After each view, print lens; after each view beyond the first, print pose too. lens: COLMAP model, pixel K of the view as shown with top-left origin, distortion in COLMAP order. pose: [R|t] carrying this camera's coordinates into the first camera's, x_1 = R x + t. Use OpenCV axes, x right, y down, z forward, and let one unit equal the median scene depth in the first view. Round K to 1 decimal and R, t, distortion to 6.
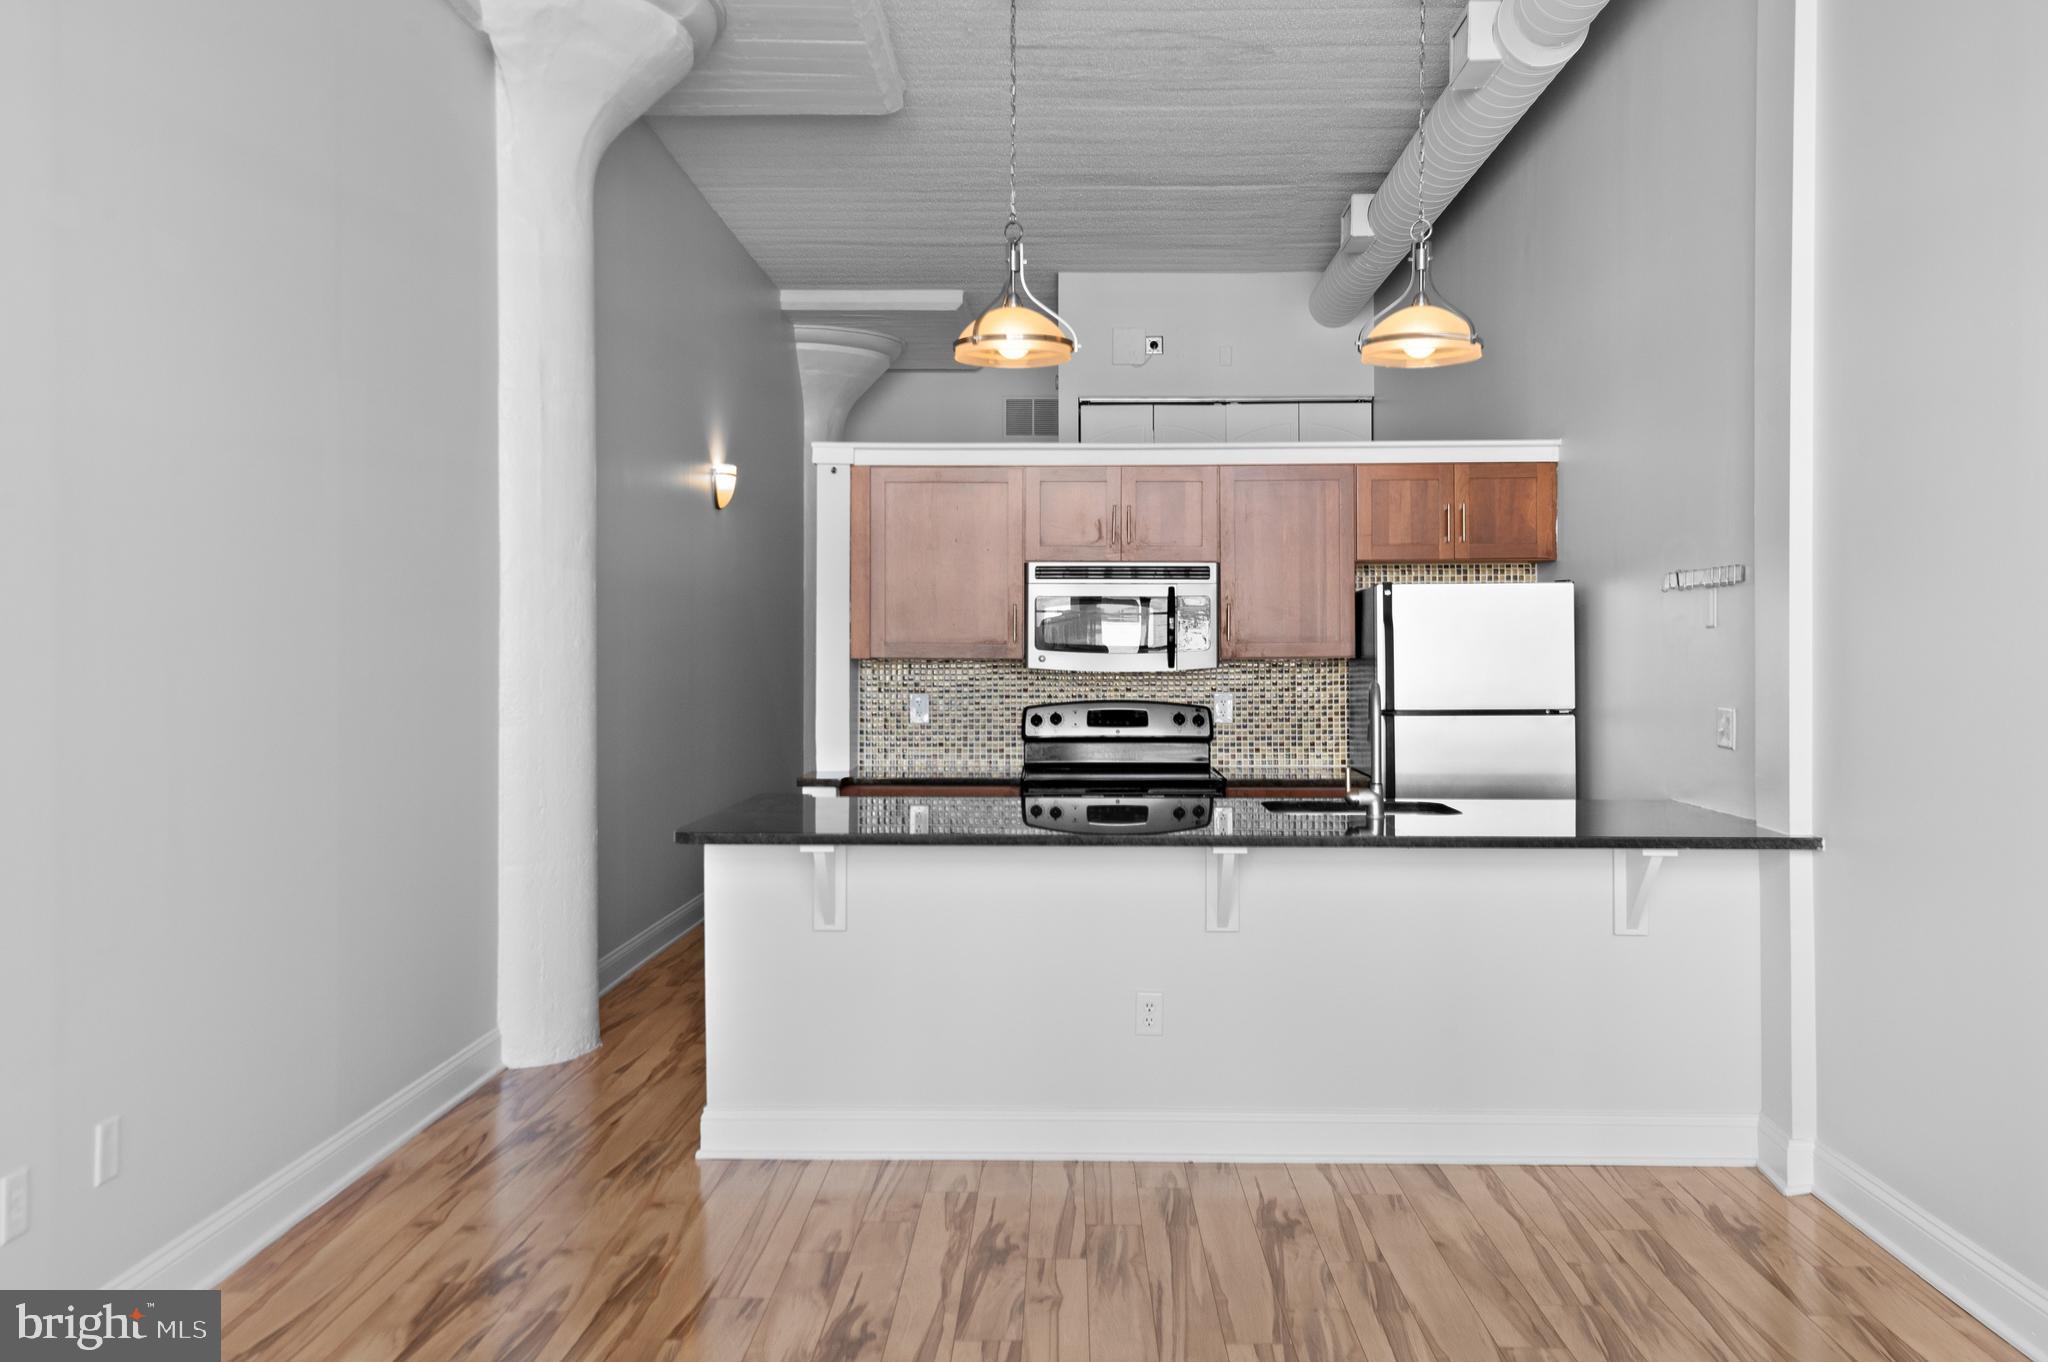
lens RADIAL K [[1713.3, 0, 1034.7], [0, 1713.3, 640.6], [0, 0, 1]] dist [0.056048, -0.004463]
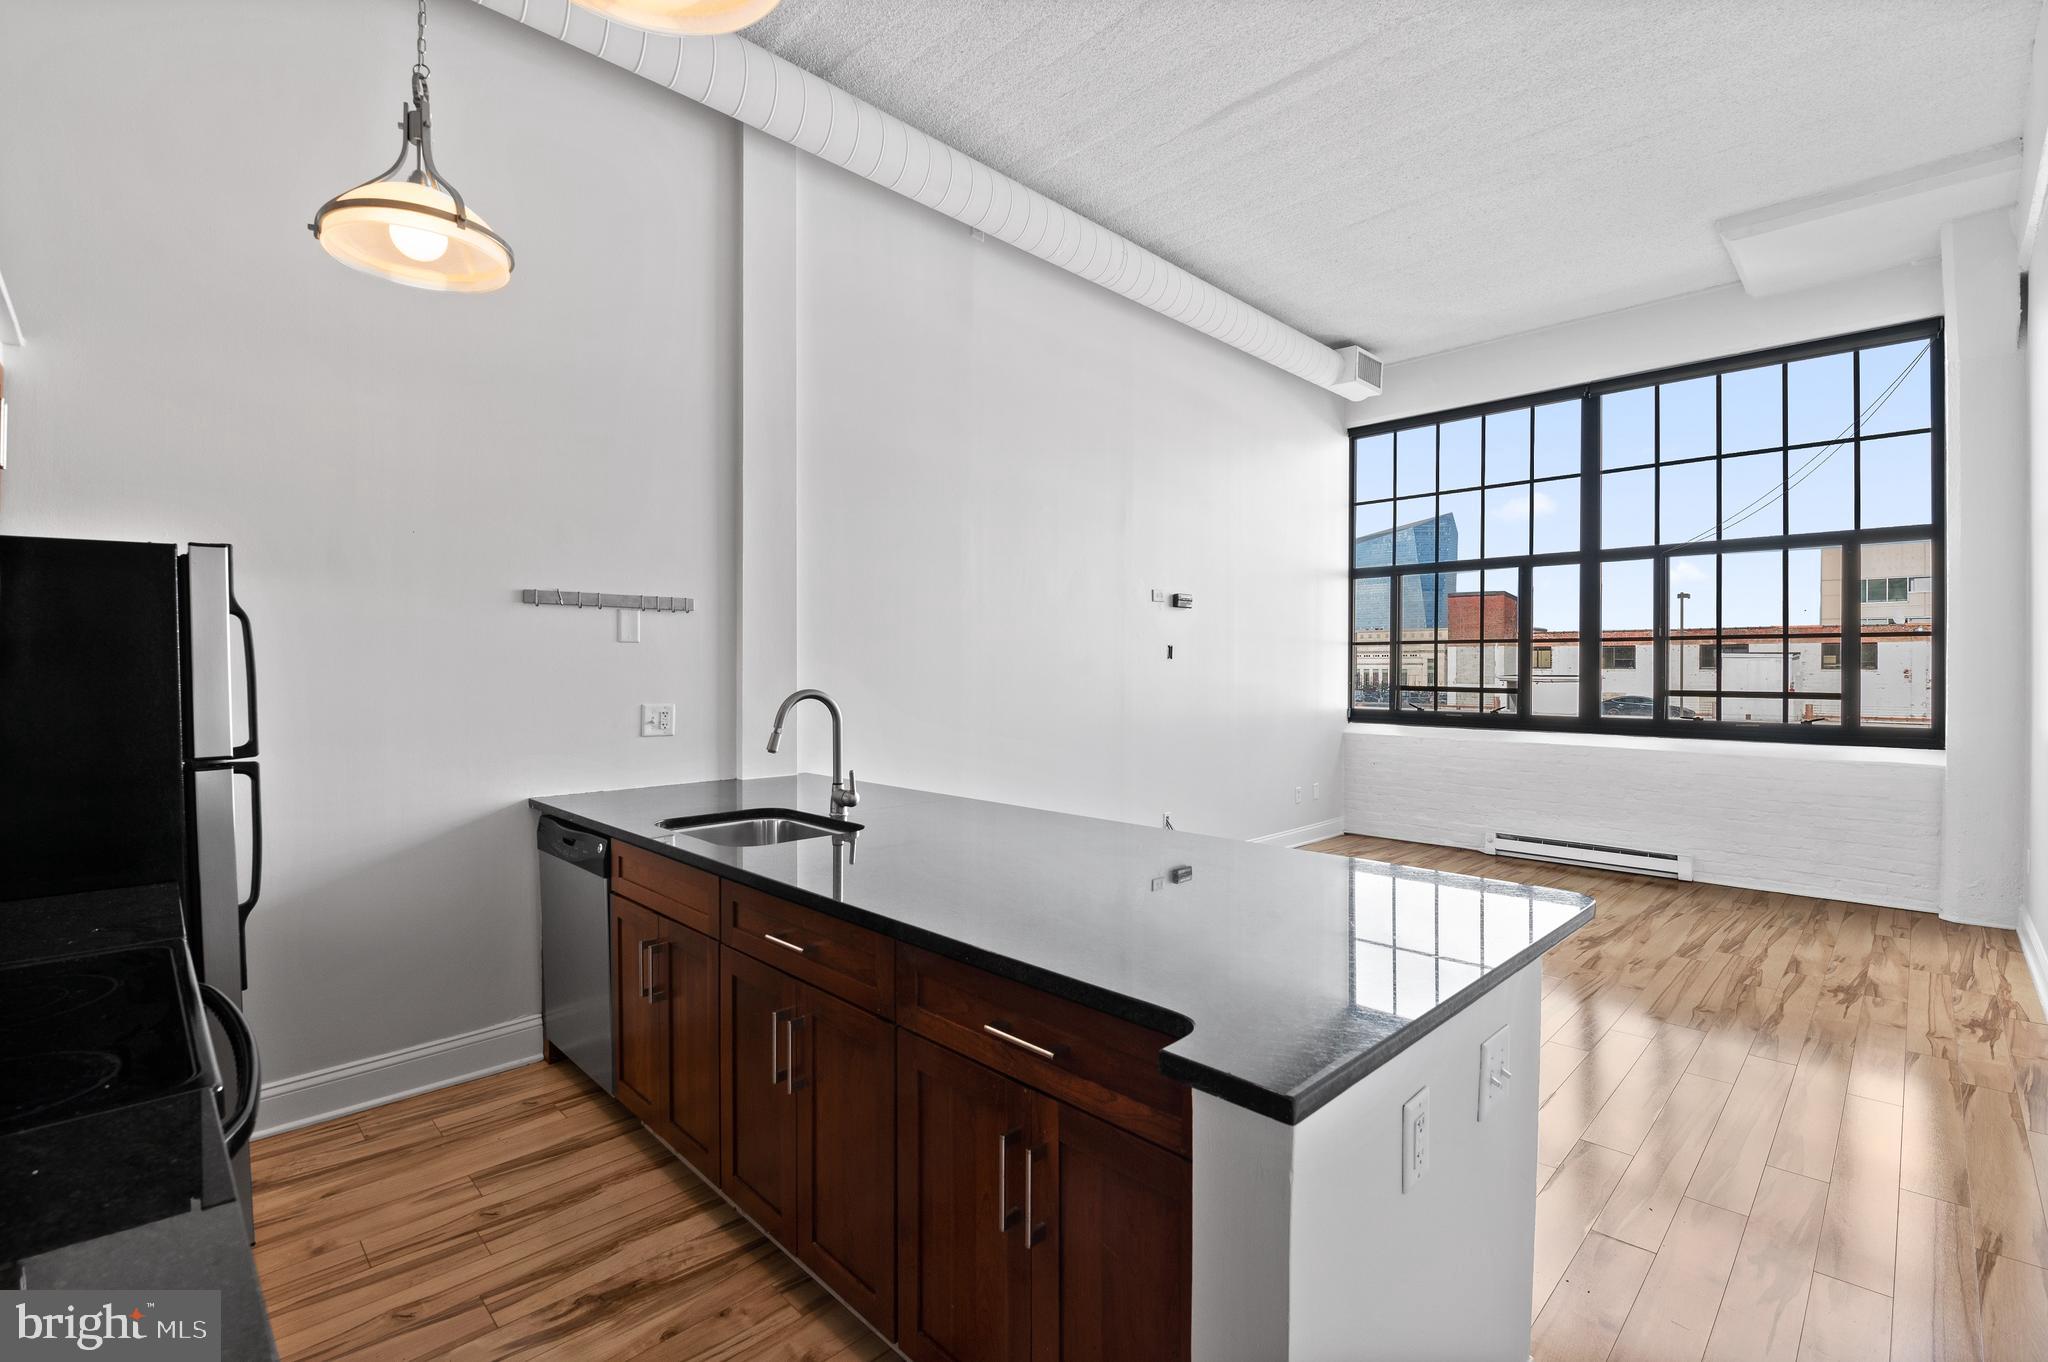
lens RADIAL K [[904.9, 0, 1021.2], [0, 904.9, 671.2], [0, 0, 1]] dist [0.000684, -0.009515]
pose [[-0.719675, -0.002624, 0.694306, -0.200984], [-0.003408, 0.999994, 0.000247, 0.009127], [-0.694302, -0.002188, -0.719680, 0.966059]]
